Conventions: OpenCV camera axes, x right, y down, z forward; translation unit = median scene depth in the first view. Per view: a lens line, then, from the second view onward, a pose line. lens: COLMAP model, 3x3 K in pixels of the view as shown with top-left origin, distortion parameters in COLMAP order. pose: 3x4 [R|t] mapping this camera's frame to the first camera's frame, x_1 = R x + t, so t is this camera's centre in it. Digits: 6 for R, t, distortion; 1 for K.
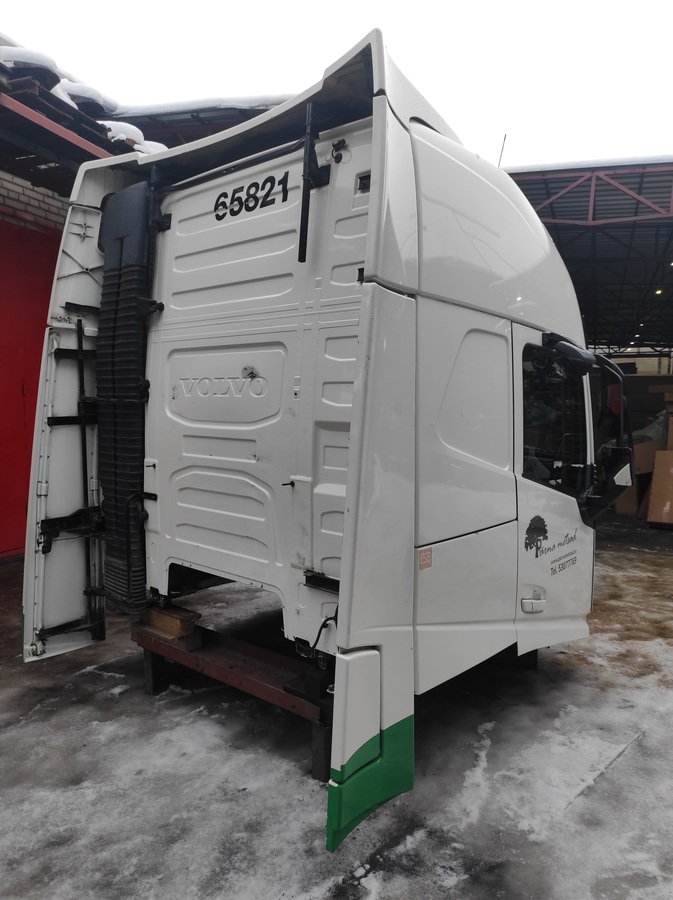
lens RADIAL K [[659.8, 0, 334.1], [0, 659.8, 449.5], [0, 0, 1]] dist [0.041950, -0.043673]
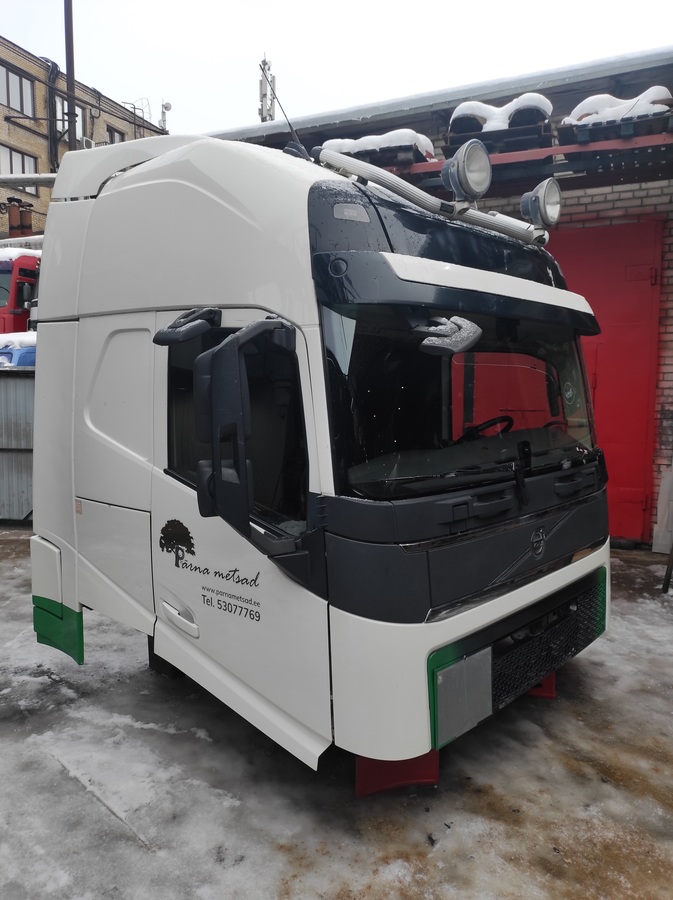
lens RADIAL K [[659.8, 0, 334.1], [0, 659.8, 449.5], [0, 0, 1]] dist [0.041950, -0.043673]
pose [[-0.023781, 0.077897, -0.996678, 1.217073], [-0.068322, 0.994502, 0.079357, -0.082646], [0.997380, 0.069982, -0.018328, 1.254563]]
